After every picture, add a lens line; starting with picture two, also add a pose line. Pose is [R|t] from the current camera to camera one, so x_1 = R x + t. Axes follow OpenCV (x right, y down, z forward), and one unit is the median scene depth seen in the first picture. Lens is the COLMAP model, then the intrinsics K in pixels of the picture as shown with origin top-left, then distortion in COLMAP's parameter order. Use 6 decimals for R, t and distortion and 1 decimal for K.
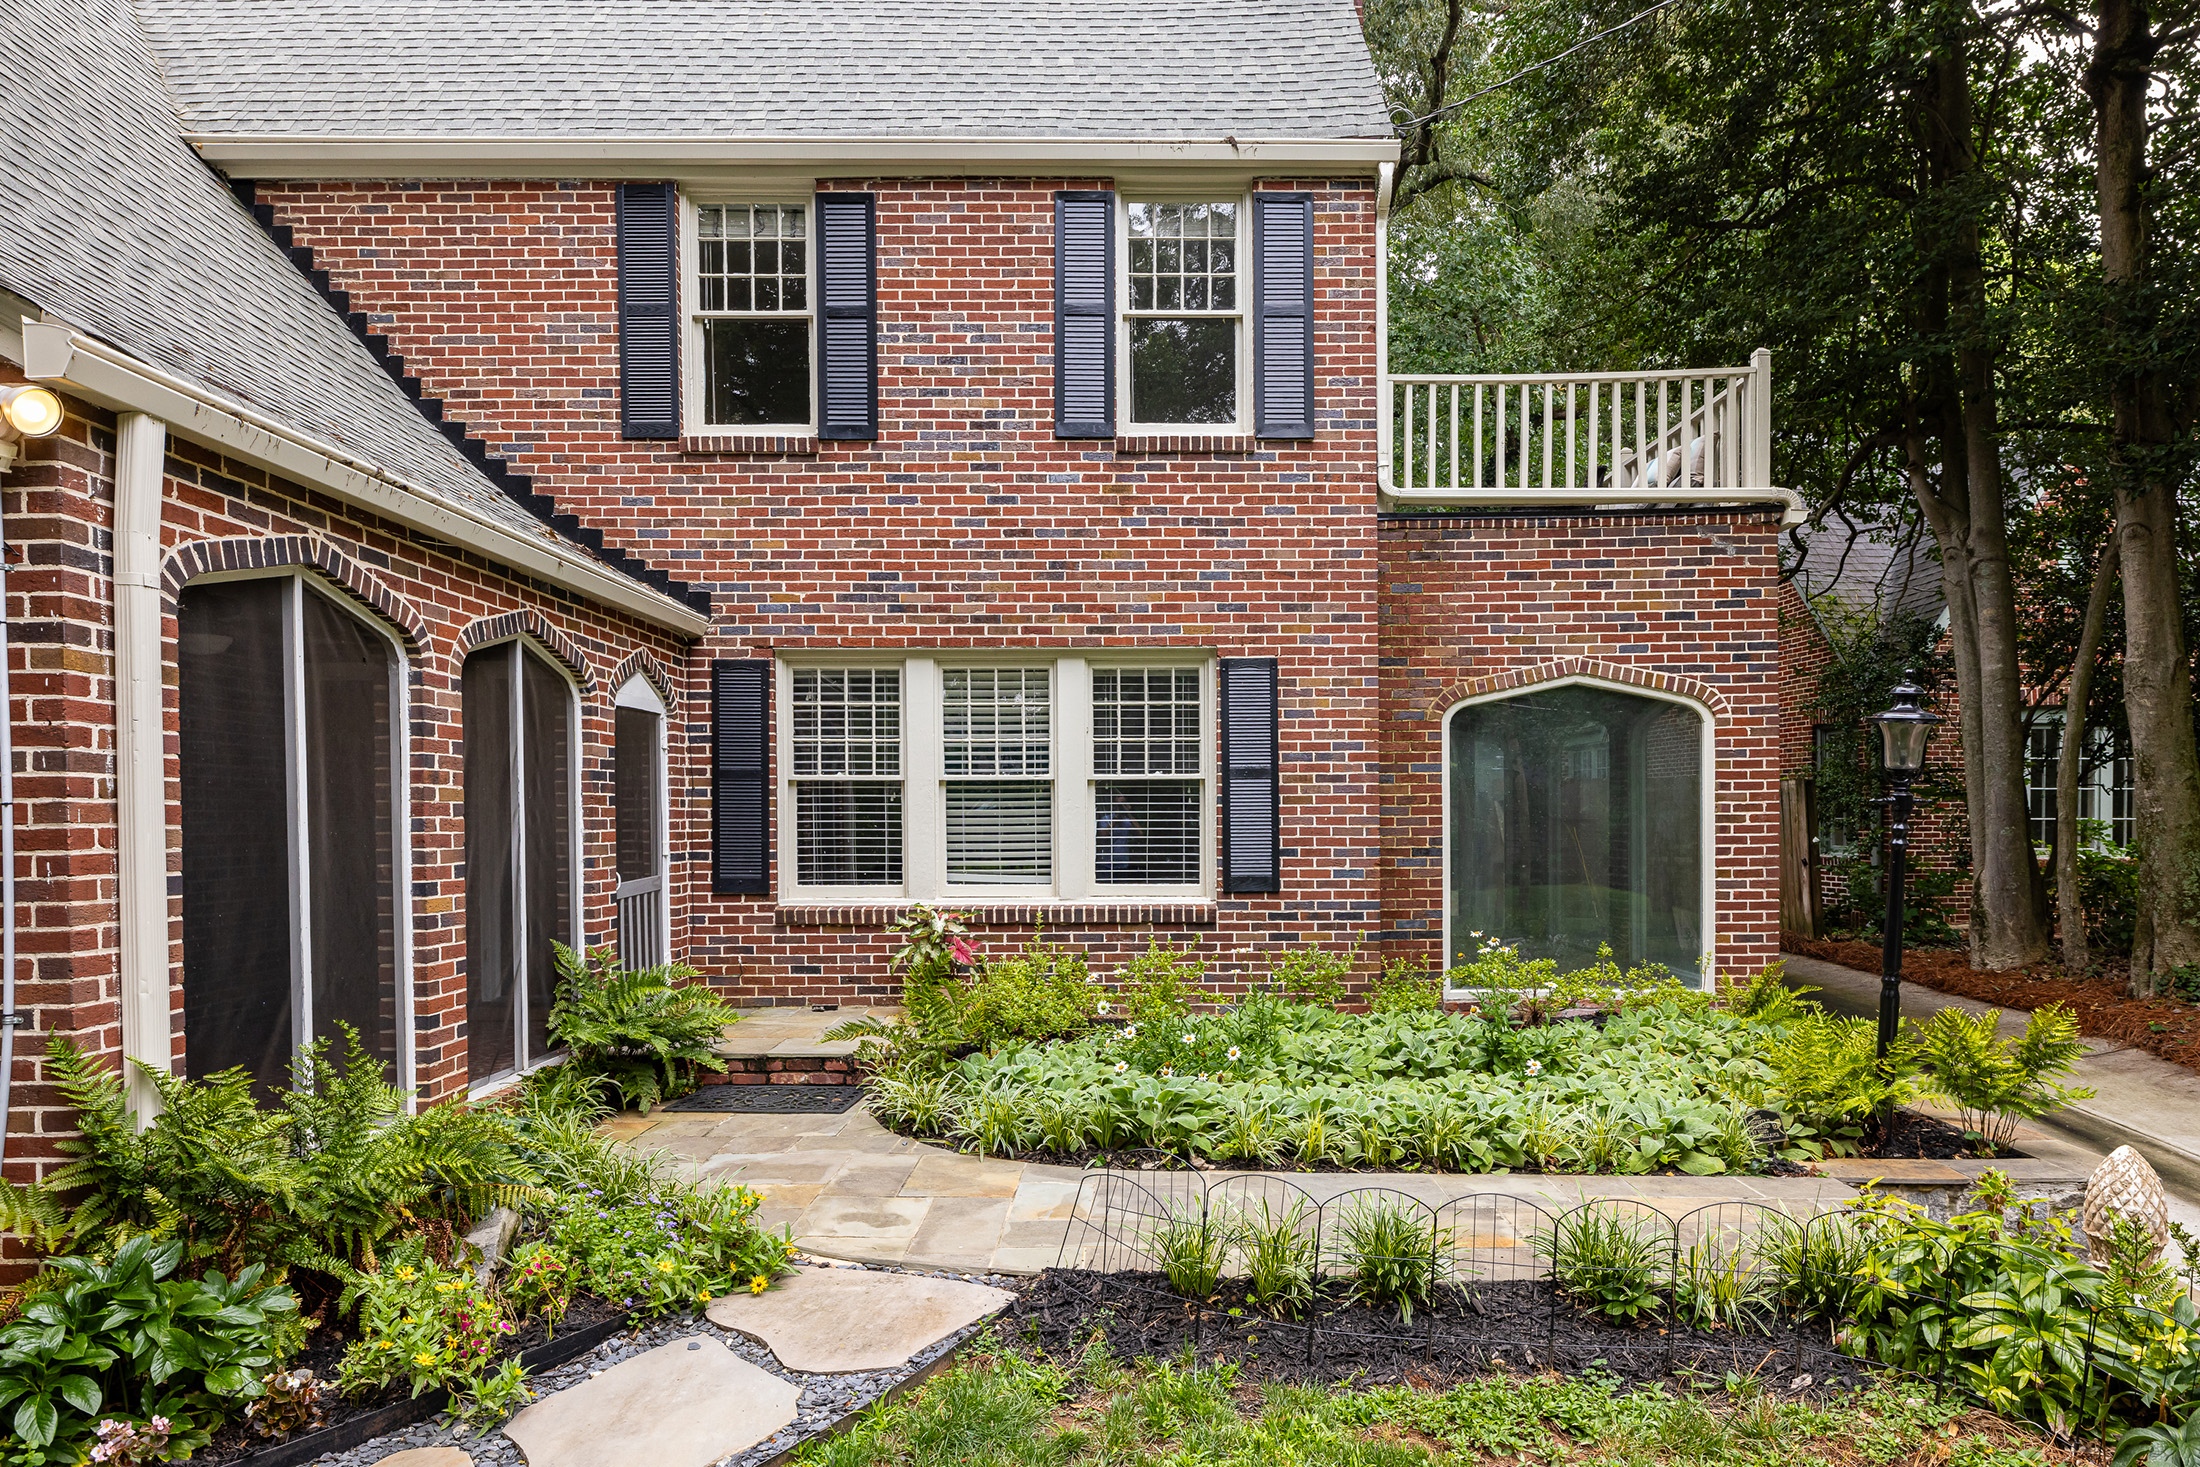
lens RADIAL K [[1289.5, 0, 1118.1], [0, 1289.5, 844.7], [0, 0, 1]] dist [0.002180, 0.000298]
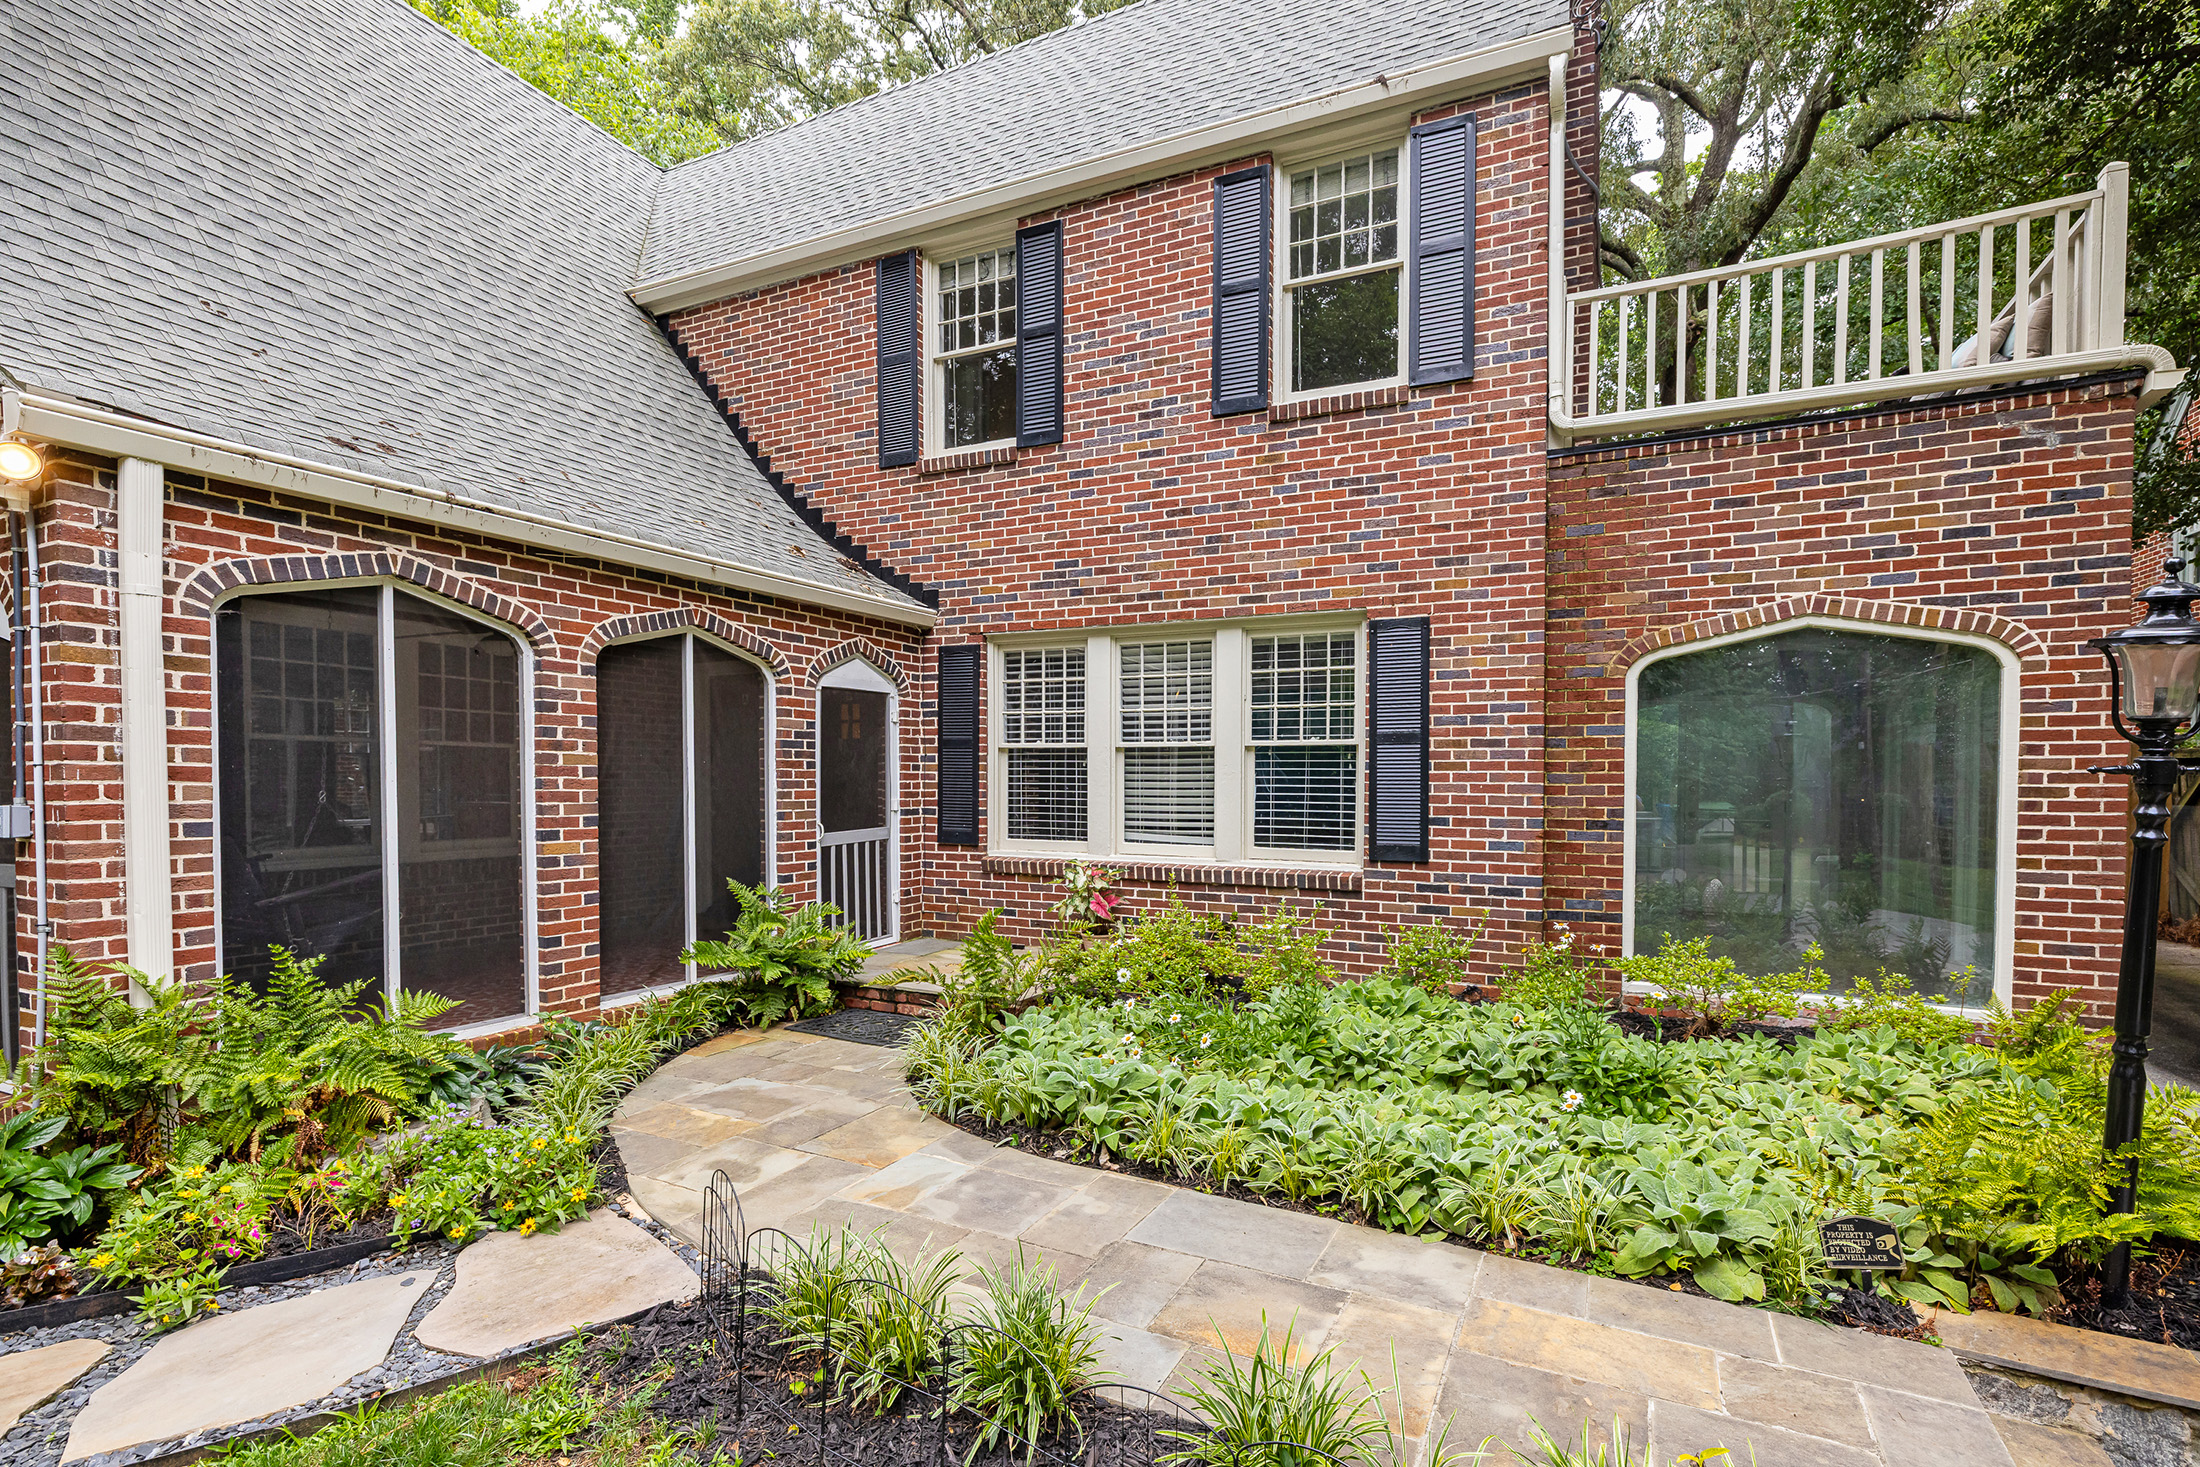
lens RADIAL K [[1018.4, 0, 1125.3], [0, 1018.4, 811.8], [0, 0, 1]] dist [-0.005262, 0.001928]
pose [[0.903253, 0.022003, -0.428544, 0.245292], [-0.017612, 0.999744, 0.014208, -0.007689], [0.428747, -0.005285, 0.903409, 0.226262]]
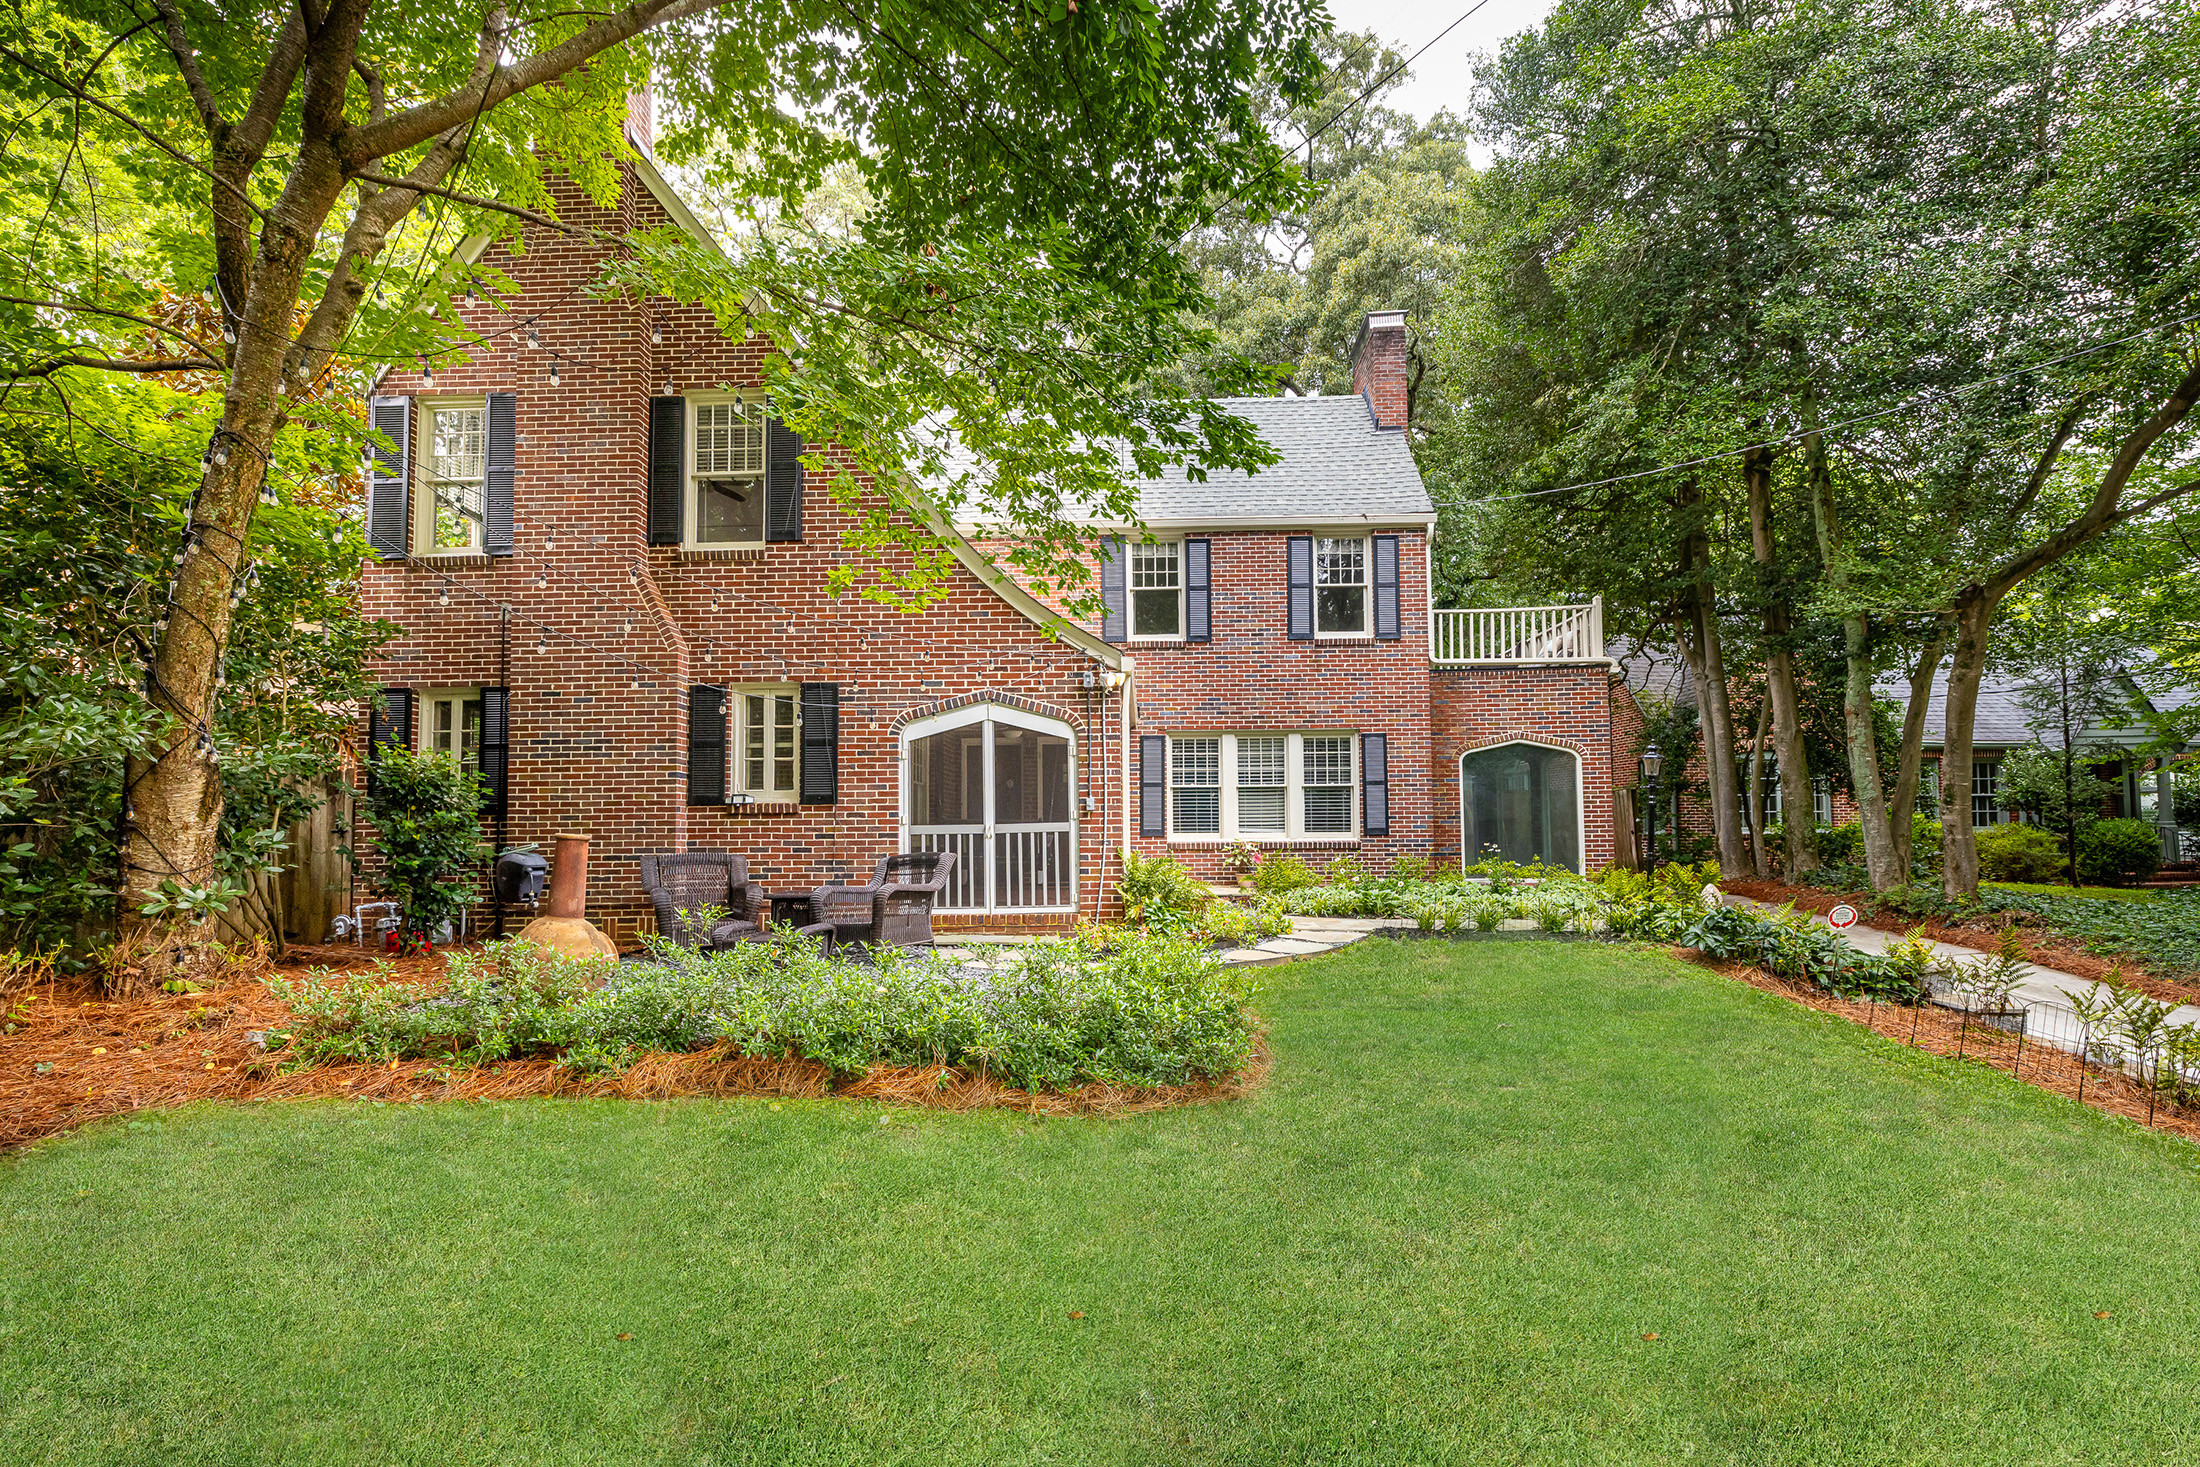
lens RADIAL K [[949.7, 0, 1094.3], [0, 949.7, 798.6], [0, 0, 1]] dist [0.002432, 0.000129]
pose [[0.999012, -0.004553, -0.044206, -0.322748], [0.001955, 0.998278, -0.058628, 0.070711], [0.044397, 0.058484, 0.997301, -0.706789]]
